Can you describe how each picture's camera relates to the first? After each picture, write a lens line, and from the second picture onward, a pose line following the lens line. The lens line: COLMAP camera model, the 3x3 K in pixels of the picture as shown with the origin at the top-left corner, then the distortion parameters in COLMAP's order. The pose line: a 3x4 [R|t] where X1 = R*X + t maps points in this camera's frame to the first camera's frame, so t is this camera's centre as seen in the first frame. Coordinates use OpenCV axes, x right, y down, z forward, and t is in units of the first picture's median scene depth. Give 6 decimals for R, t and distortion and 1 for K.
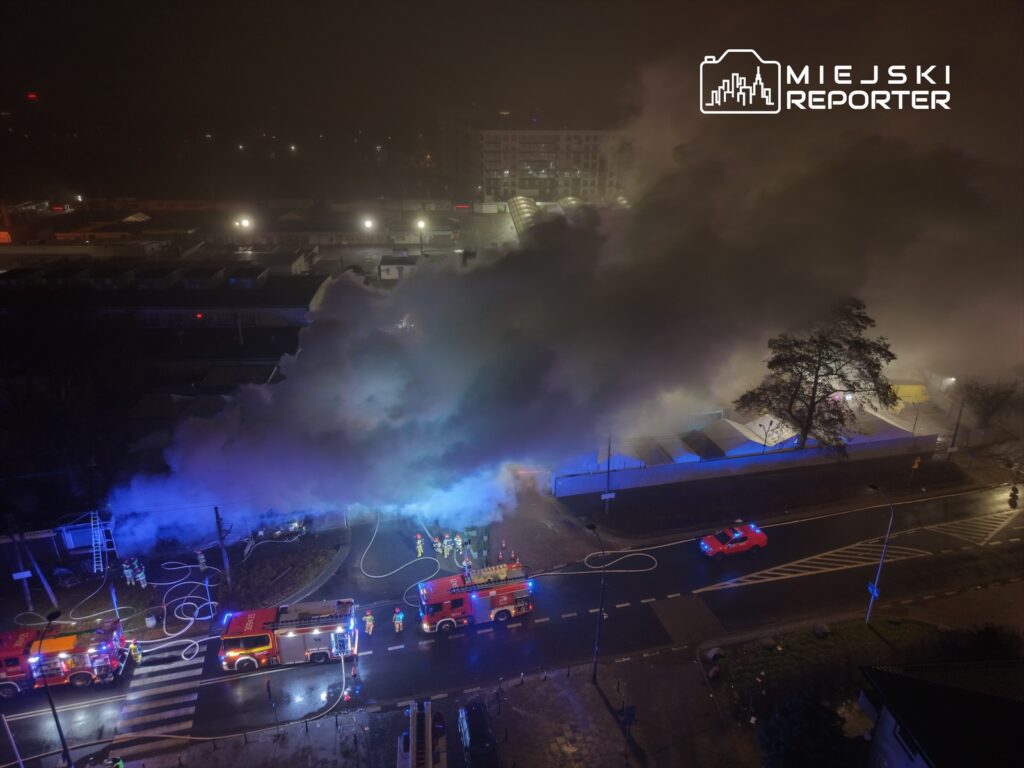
lens RADIAL K [[693.0, 0, 511.2], [0, 693.0, 377.9], [0, 0, 1]] dist [0.004770, 0.004435]
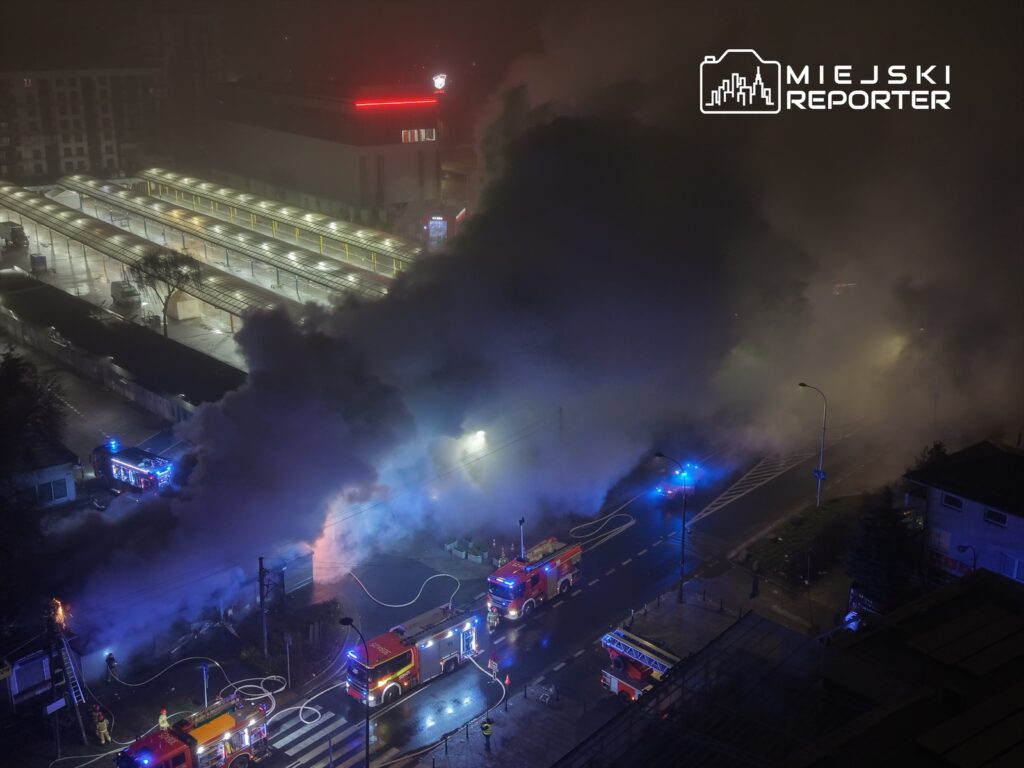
lens RADIAL K [[1130.7, 0, 512.0], [0, 1130.7, 384.0], [0, 0, 1]] dist [0.173063, -0.452611]
pose [[0.822699, -0.181723, 0.538649, -0.970736], [0.217582, 0.976037, -0.003036, 0.057280], [-0.525190, 0.119698, 0.842525, -0.381884]]
